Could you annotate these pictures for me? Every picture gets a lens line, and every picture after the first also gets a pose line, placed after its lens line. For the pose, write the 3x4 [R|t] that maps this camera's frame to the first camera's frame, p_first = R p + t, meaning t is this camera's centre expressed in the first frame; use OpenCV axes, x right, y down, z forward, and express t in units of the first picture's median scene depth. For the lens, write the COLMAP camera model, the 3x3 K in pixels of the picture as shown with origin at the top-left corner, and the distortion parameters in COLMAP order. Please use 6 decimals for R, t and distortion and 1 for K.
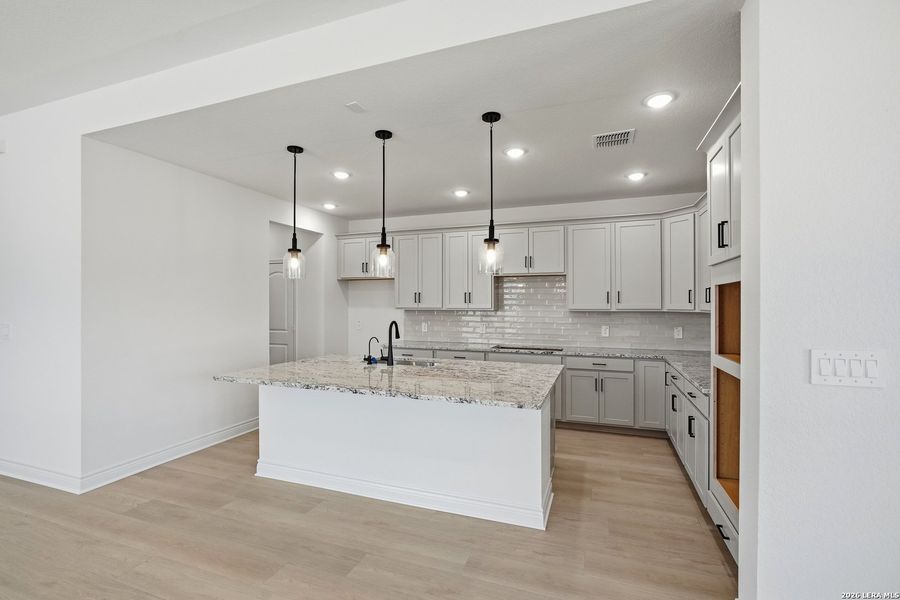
lens RADIAL K [[410.3, 0, 448.6], [0, 410.3, 301.3], [0, 0, 1]] dist [-0.009373, 0.003349]
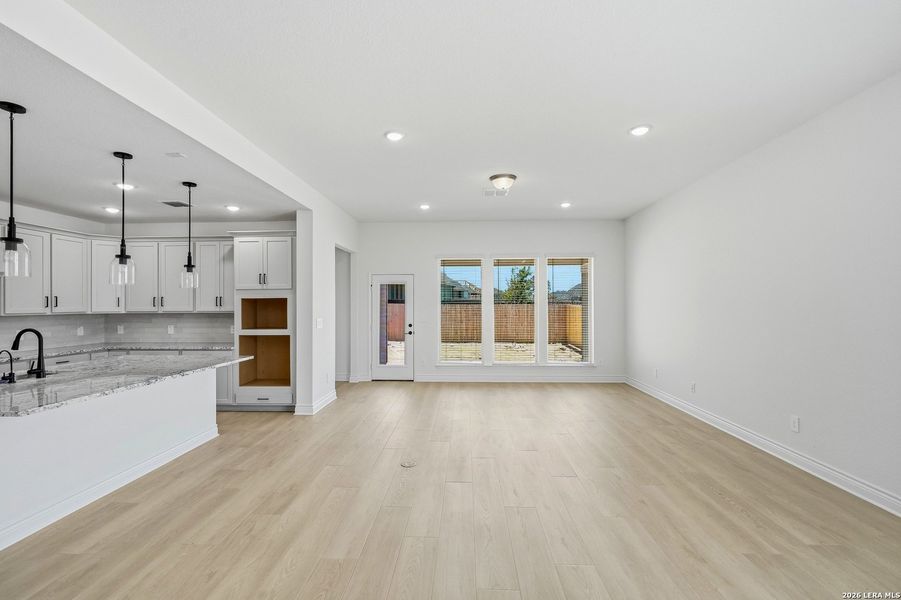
lens RADIAL K [[410.8, 0, 445.6], [0, 410.8, 302.8], [0, 0, 1]] dist [-0.009373, 0.003349]
pose [[-0.305161, 0.006244, 0.952280, -1.322700], [-0.001515, 0.999974, -0.007042, -0.002038], [-0.952300, -0.003591, -0.305144, 0.456534]]
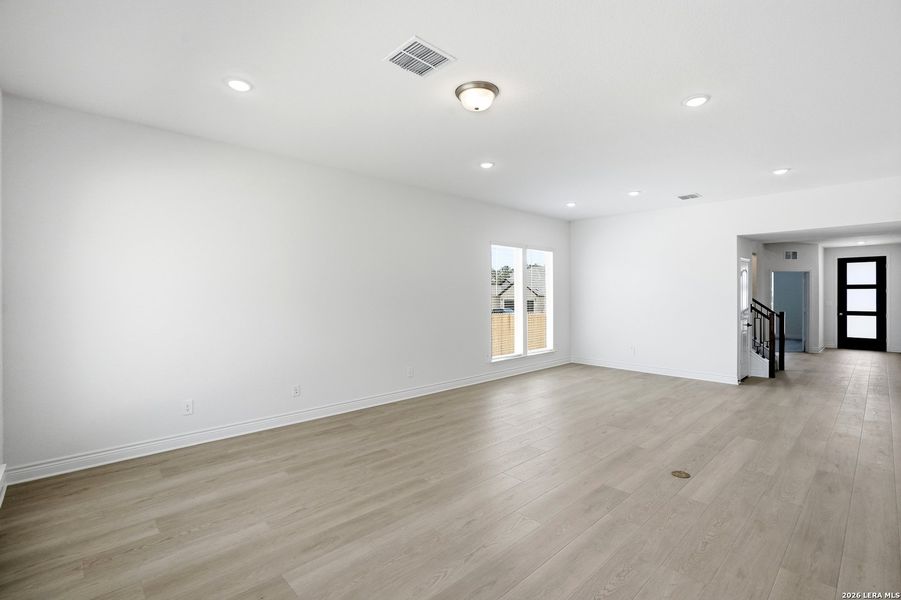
lens RADIAL K [[410.8, 0, 442.9], [0, 410.8, 298.8], [0, 0, 1]] dist [-0.009373, 0.003349]
pose [[-0.446301, 0.010521, -0.894821, 0.878395], [0.005694, 0.999944, 0.008917, -0.012370], [0.894865, -0.001115, -0.446336, 0.143100]]
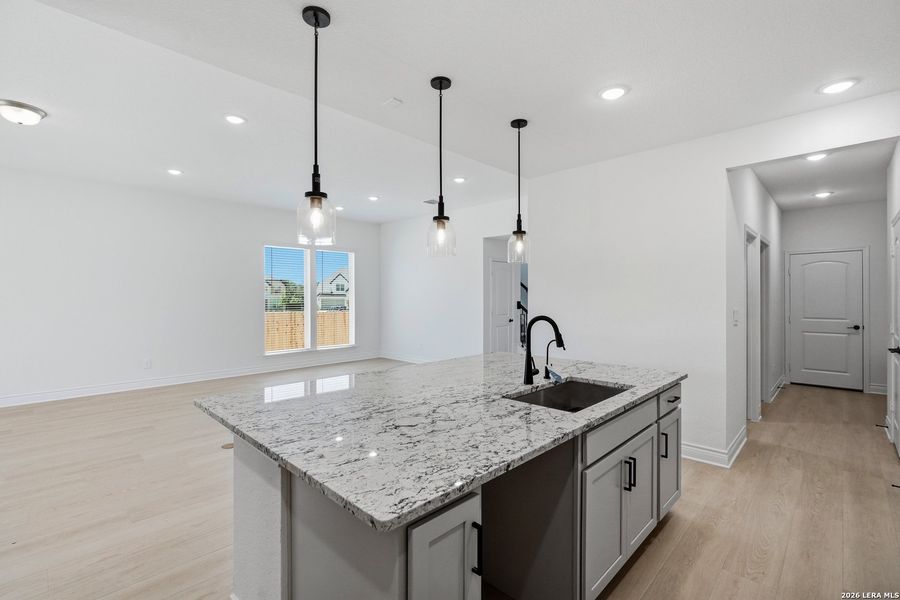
lens RADIAL K [[410.3, 0, 450.8], [0, 410.3, 304.2], [0, 0, 1]] dist [-0.009373, 0.003349]
pose [[-0.401945, 0.012544, -0.915578, 0.514347], [0.001371, 0.999913, 0.013098, 0.026532], [0.915663, 0.004009, -0.401928, 1.206403]]
